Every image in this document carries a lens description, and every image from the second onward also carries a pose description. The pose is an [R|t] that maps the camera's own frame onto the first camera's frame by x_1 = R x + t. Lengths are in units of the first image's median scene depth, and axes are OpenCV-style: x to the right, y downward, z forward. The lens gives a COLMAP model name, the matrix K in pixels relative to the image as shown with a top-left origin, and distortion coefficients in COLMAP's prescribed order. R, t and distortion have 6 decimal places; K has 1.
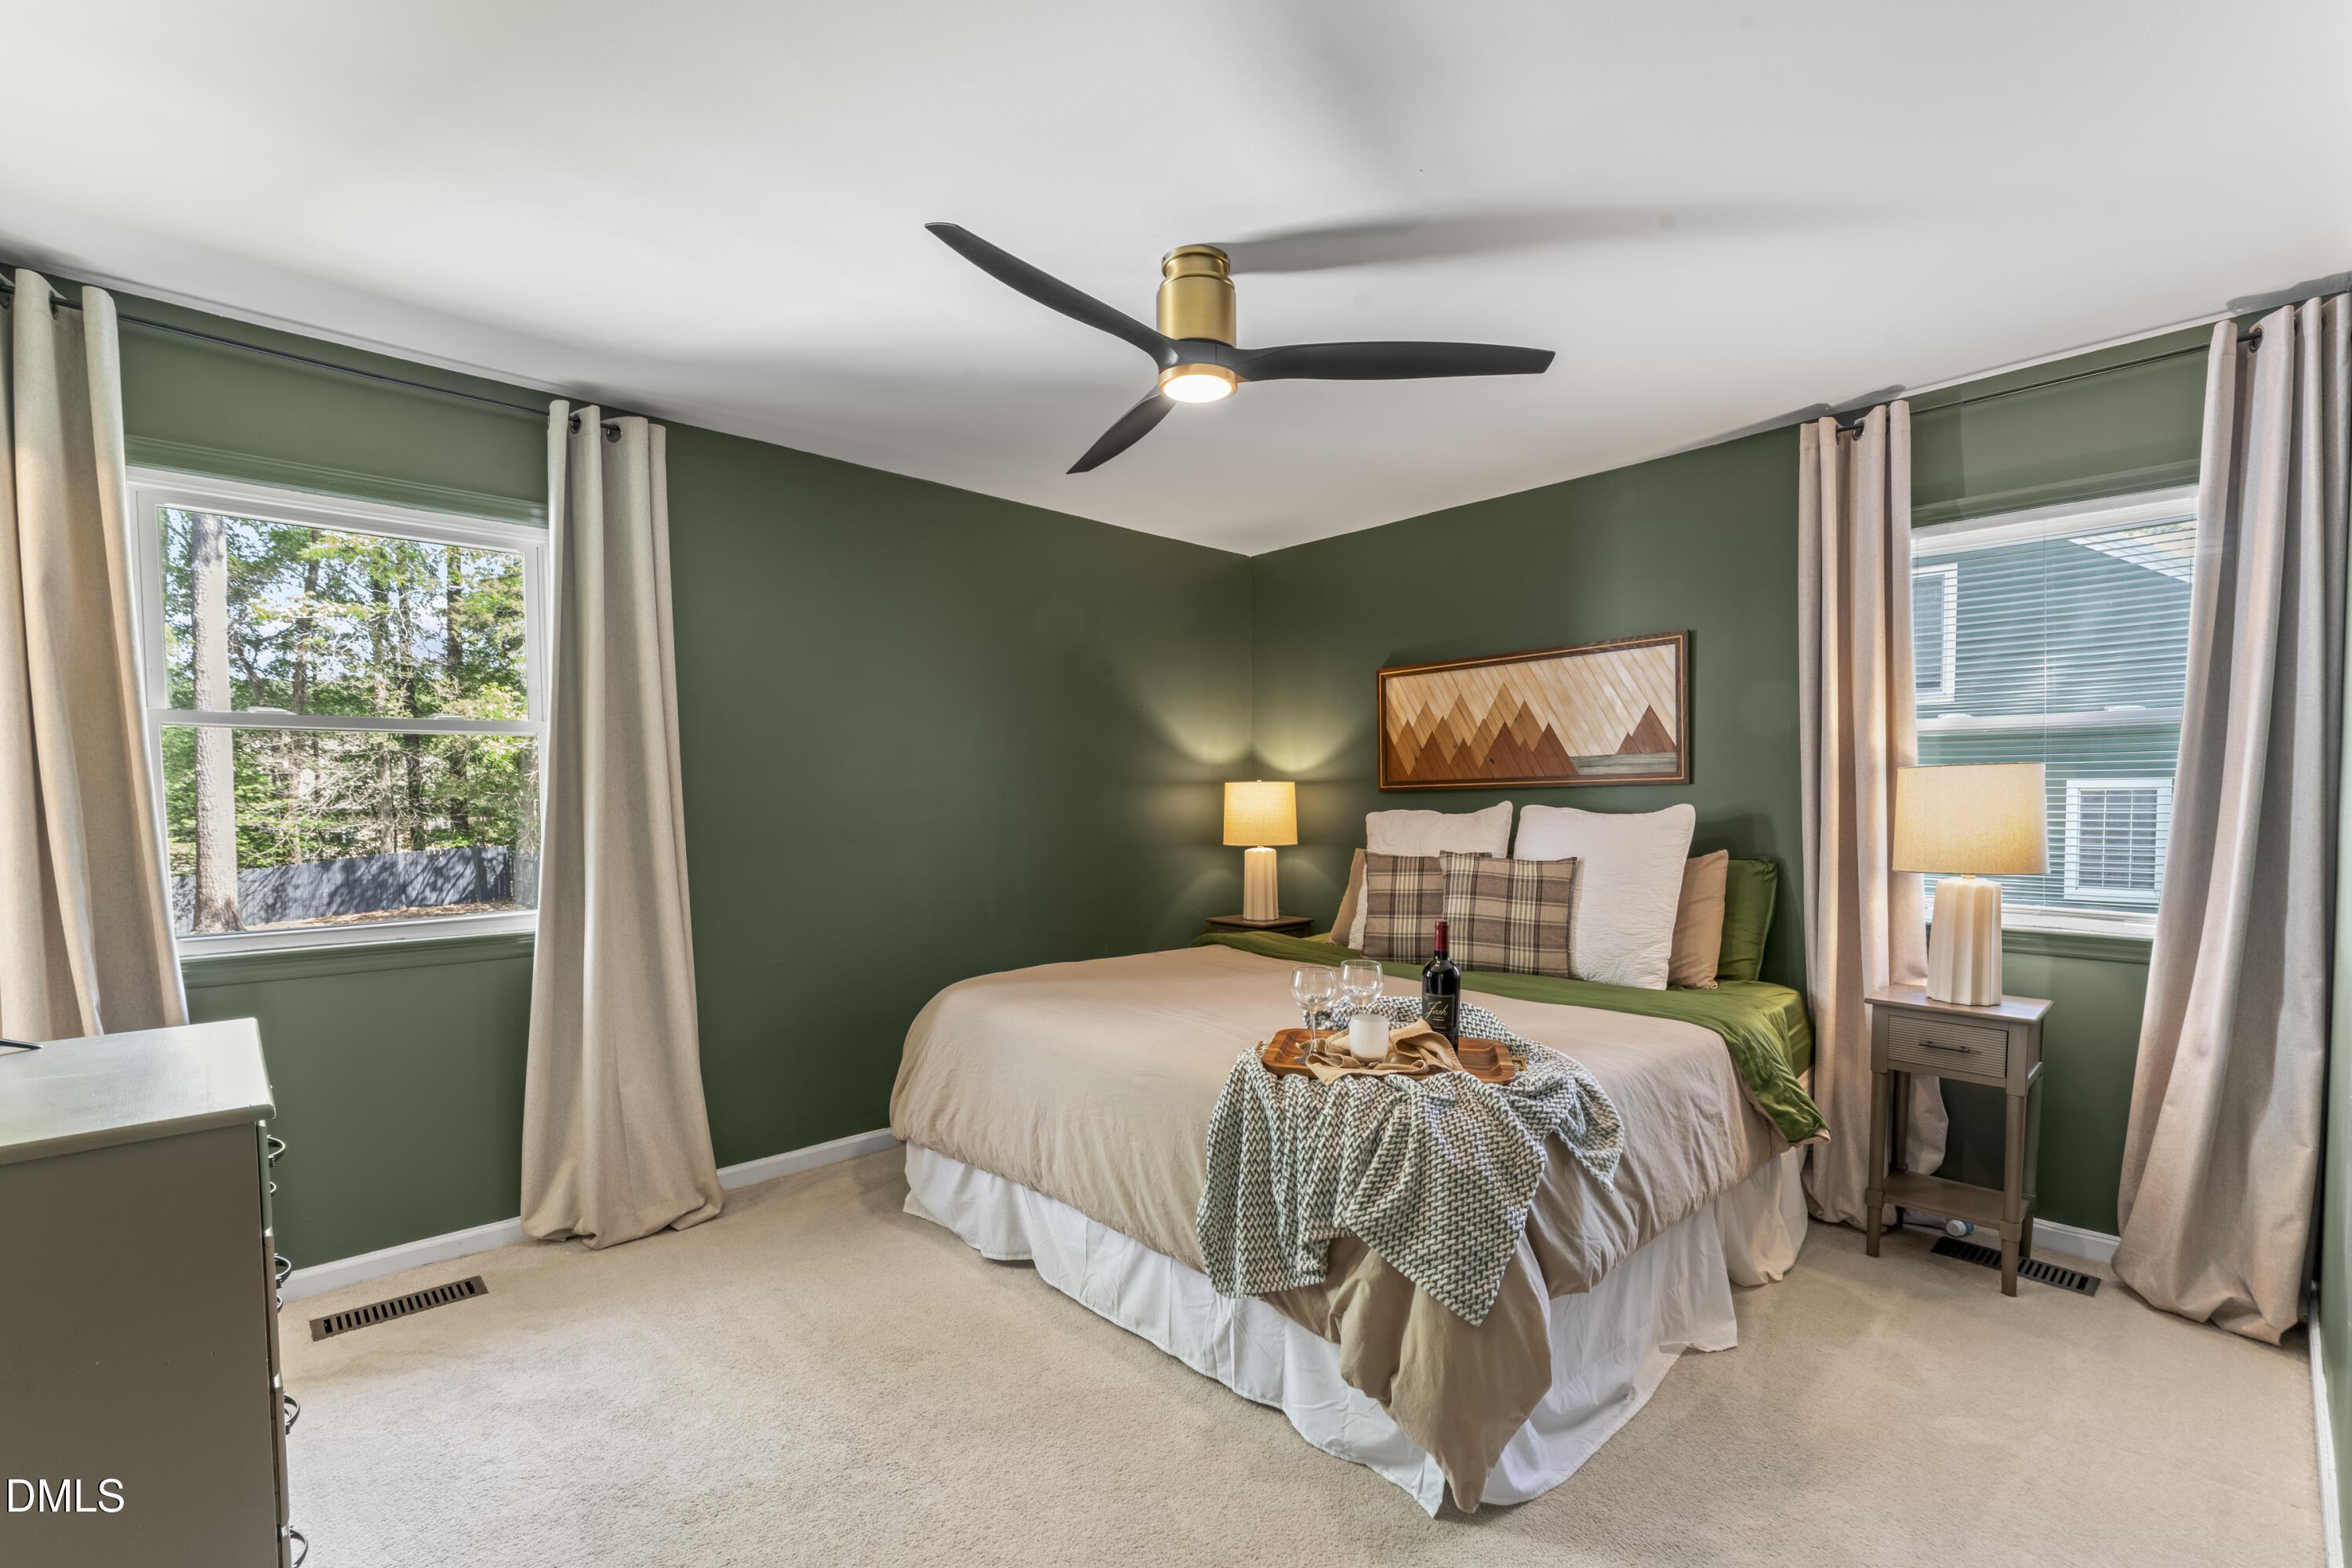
lens RADIAL K [[1014.0, 0, 1171.6], [0, 1014.0, 836.4], [0, 0, 1]] dist [-0.000054, -0.000123]
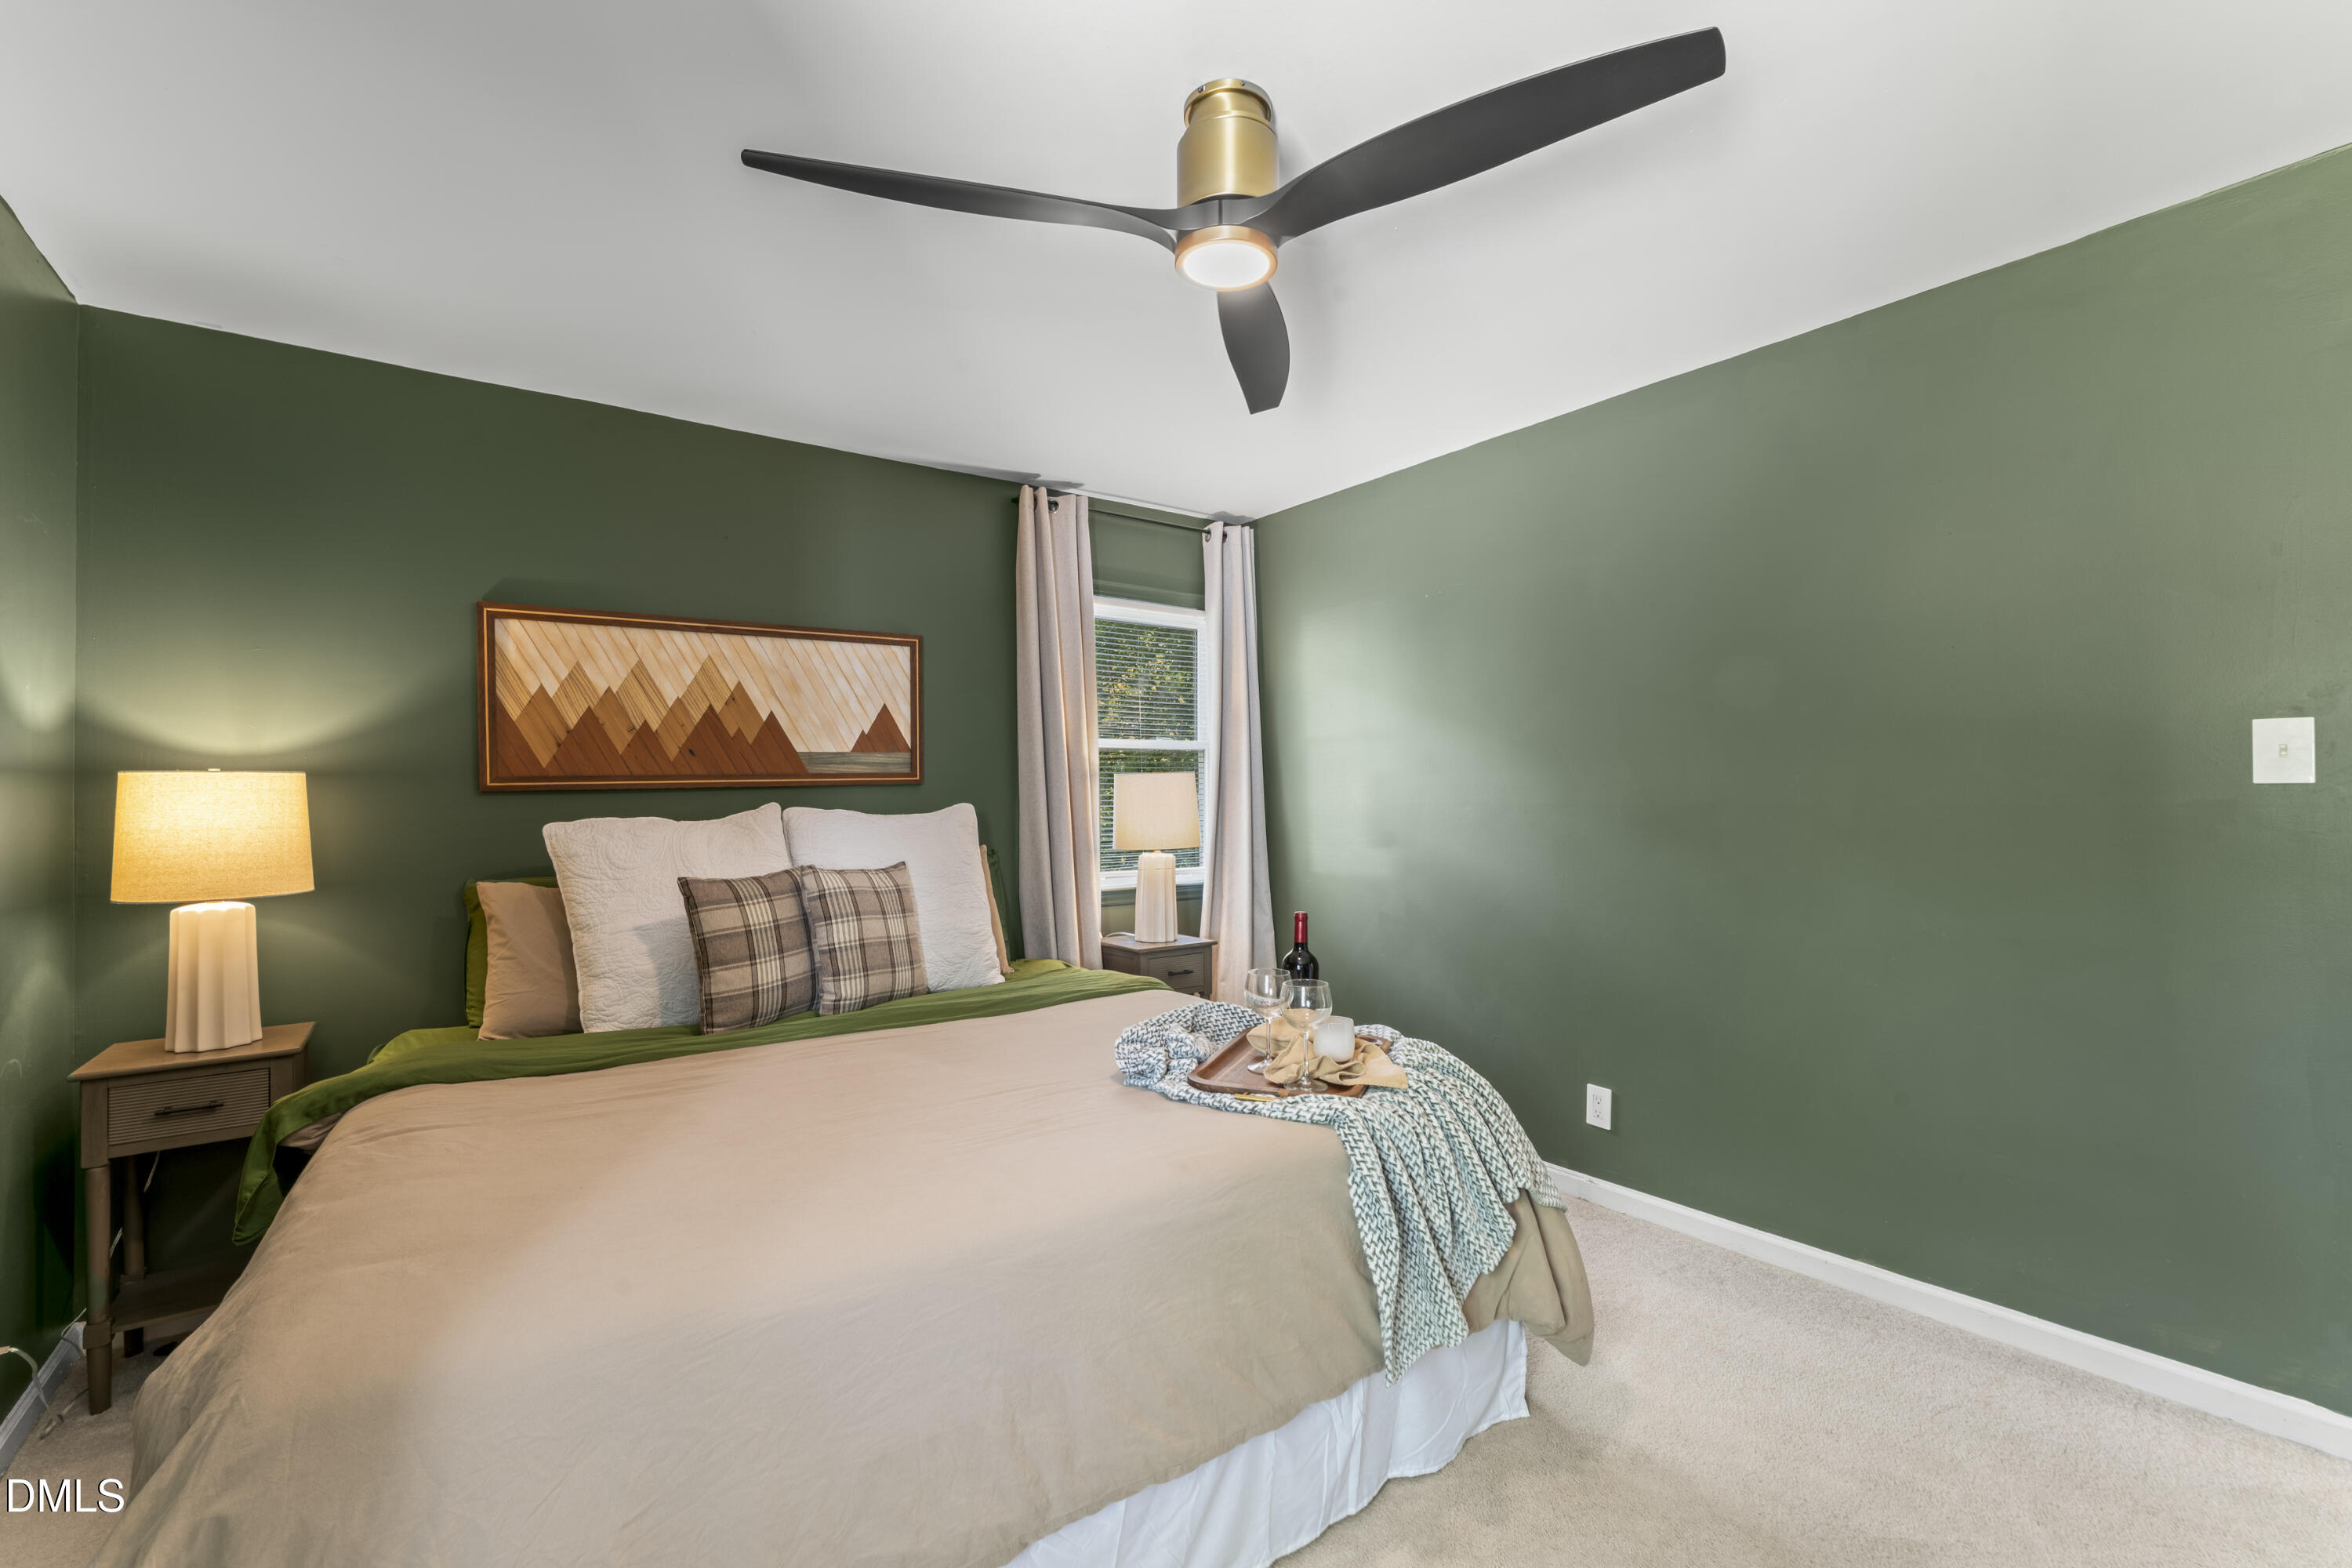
lens RADIAL K [[1009.3, 0, 1176.0], [0, 1009.3, 784.0], [0, 0, 1]] dist [-0.002196, -0.000567]
pose [[0.108867, 0.016139, 0.993925, -0.443101], [0.049408, 0.998545, -0.021626, -0.016335], [-0.992828, 0.051462, 0.107911, 0.589094]]
